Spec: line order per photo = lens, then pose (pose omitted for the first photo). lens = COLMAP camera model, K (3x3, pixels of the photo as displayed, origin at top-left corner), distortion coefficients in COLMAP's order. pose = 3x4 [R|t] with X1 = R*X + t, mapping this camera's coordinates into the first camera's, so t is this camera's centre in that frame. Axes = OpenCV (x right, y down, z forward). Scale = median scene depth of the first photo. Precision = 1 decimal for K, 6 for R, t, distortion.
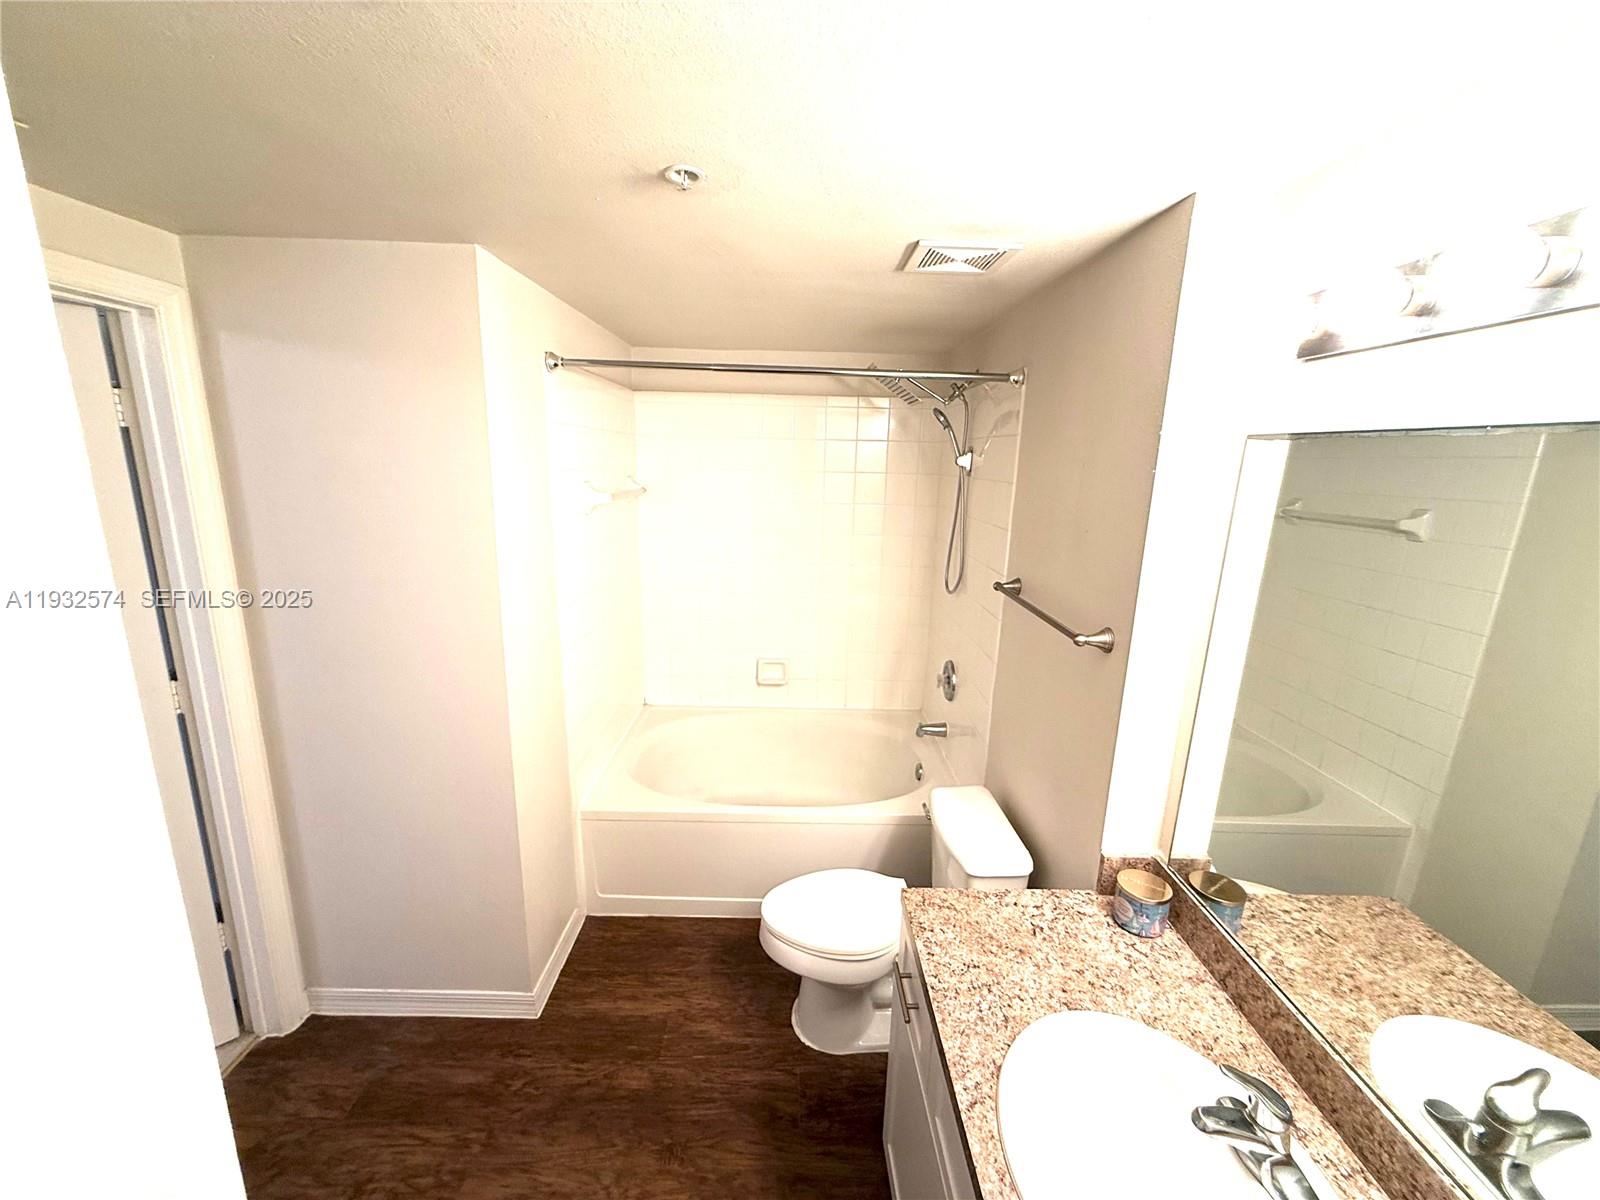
lens RADIAL K [[641.5, 0, 798.2], [0, 641.5, 597.6], [0, 0, 1]] dist [0.001812, 0.000373]
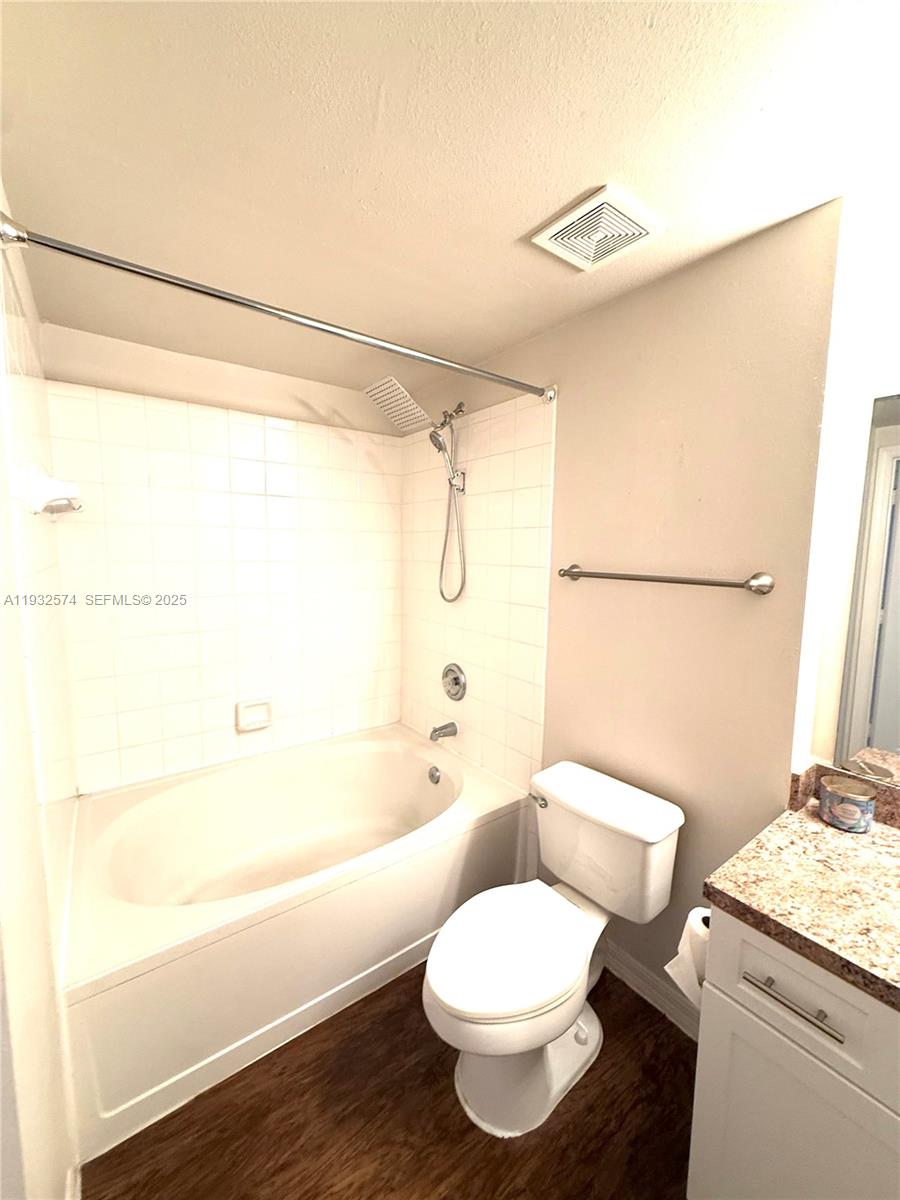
lens RADIAL K [[481.1, 0, 449.3], [0, 481.1, 596.8], [0, 0, 1]] dist [0.001812, 0.000373]
pose [[0.806597, -0.076521, 0.586128, -0.278784], [0.135693, 0.989075, -0.057606, 0.037286], [-0.575316, 0.125998, 0.808168, 0.369509]]
